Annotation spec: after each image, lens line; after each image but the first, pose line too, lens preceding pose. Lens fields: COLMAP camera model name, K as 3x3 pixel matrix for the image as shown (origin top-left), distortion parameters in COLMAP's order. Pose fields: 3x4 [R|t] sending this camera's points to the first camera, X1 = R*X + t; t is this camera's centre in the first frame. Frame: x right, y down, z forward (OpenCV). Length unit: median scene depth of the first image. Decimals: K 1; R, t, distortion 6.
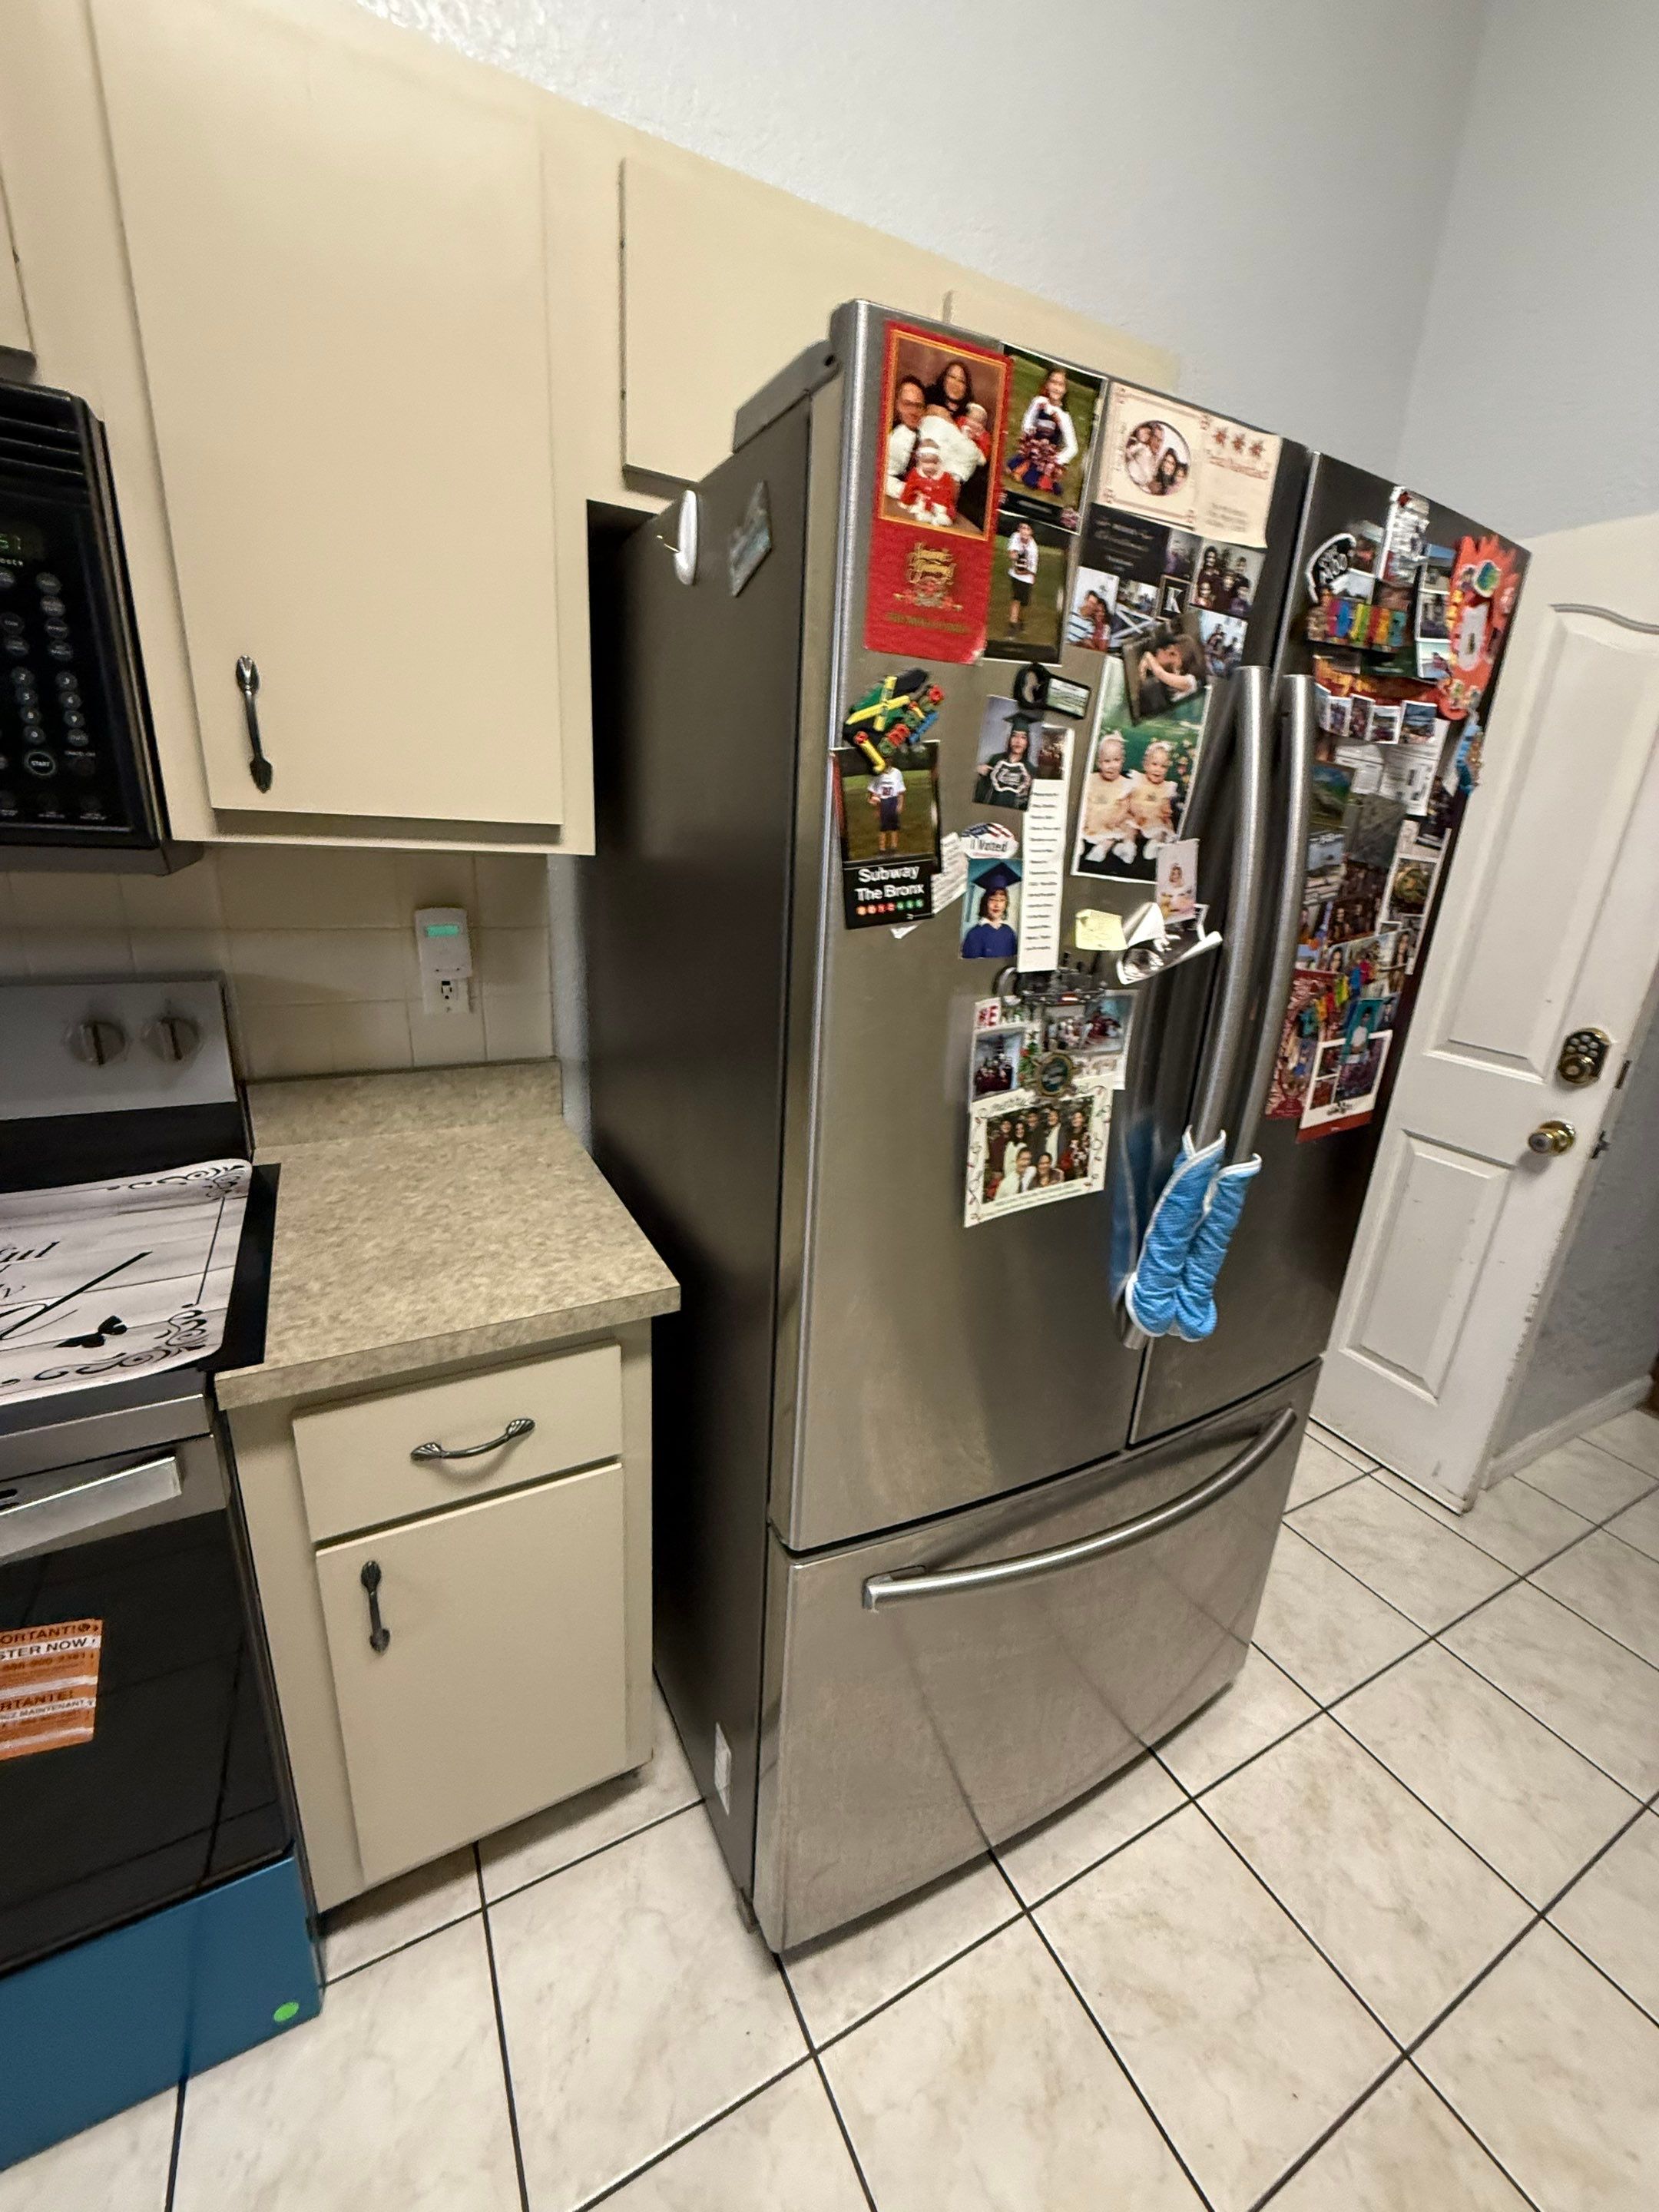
lens RADIAL K [[882.3, 0, 829.5], [0, 882.3, 1106.0], [0, 0, 1]] dist [-0.000152, 0.000087]
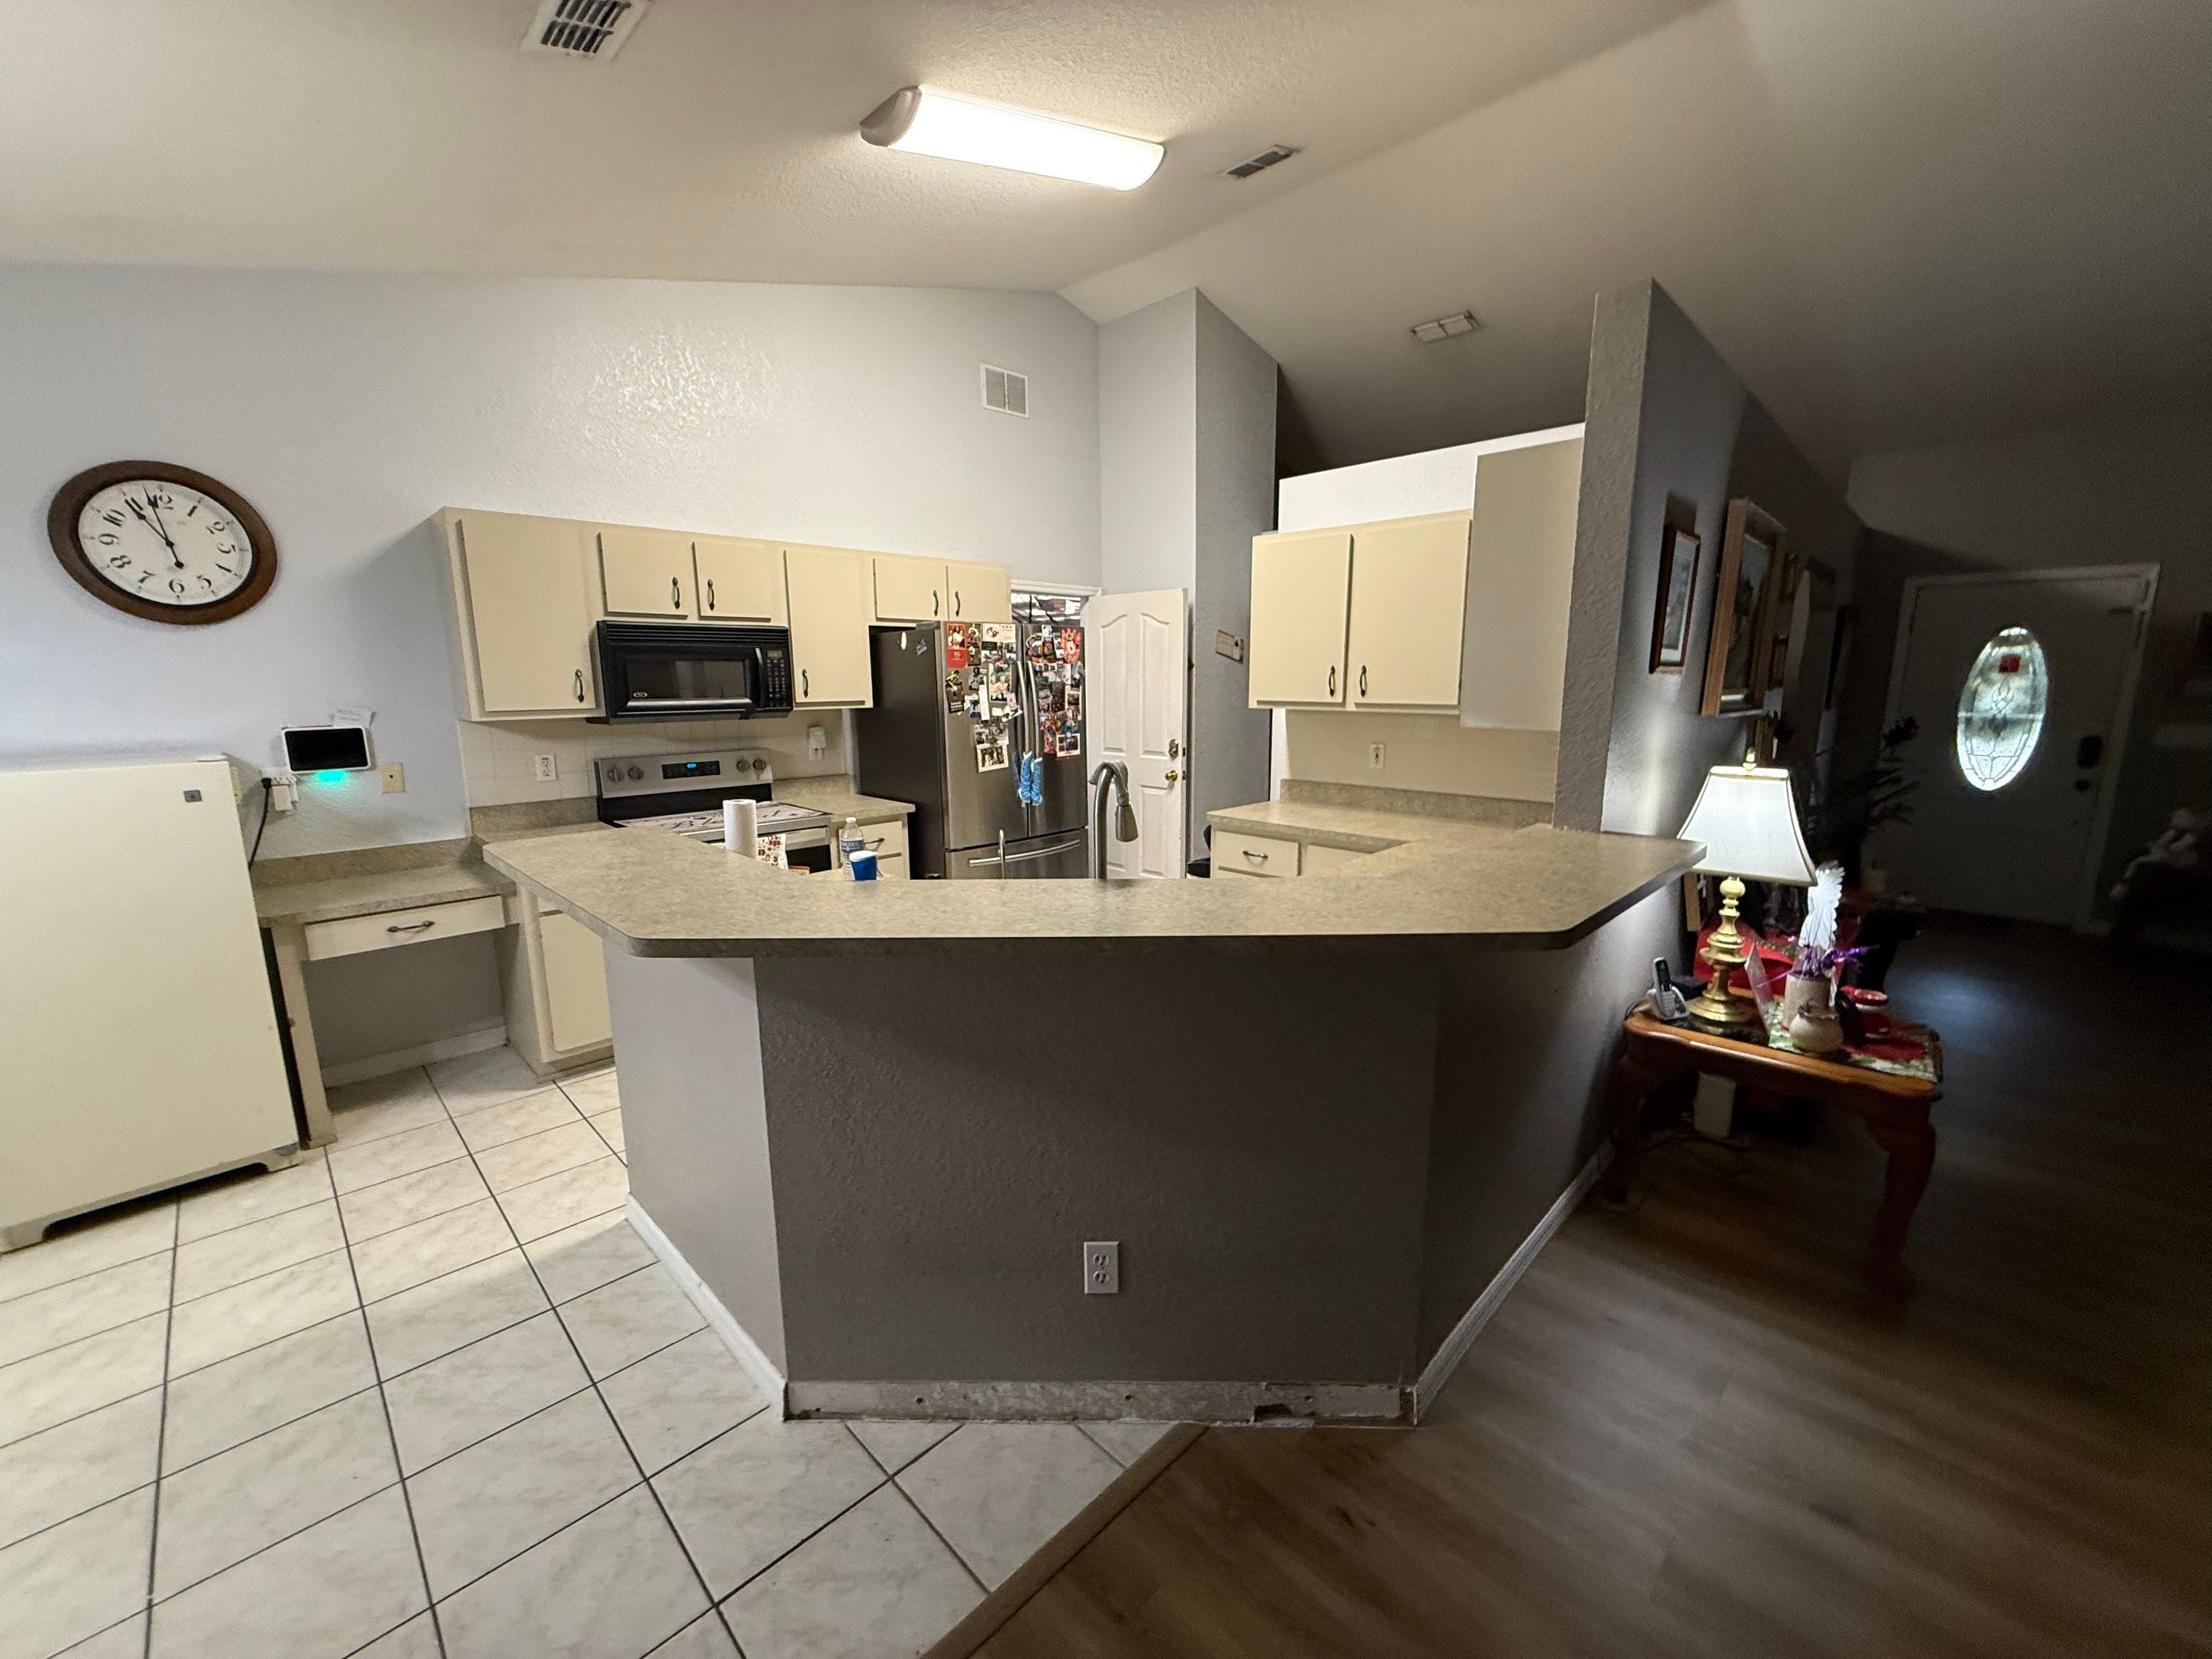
lens RADIAL K [[878.8, 0, 1106.0], [0, 878.8, 829.5], [0, 0, 1]] dist [-0.000766, -0.000190]
pose [[0.954951, -0.113997, 0.273995, -0.548347], [0.151458, 0.981196, -0.119645, 1.136730], [-0.255204, 0.155754, 0.954260, -3.787790]]
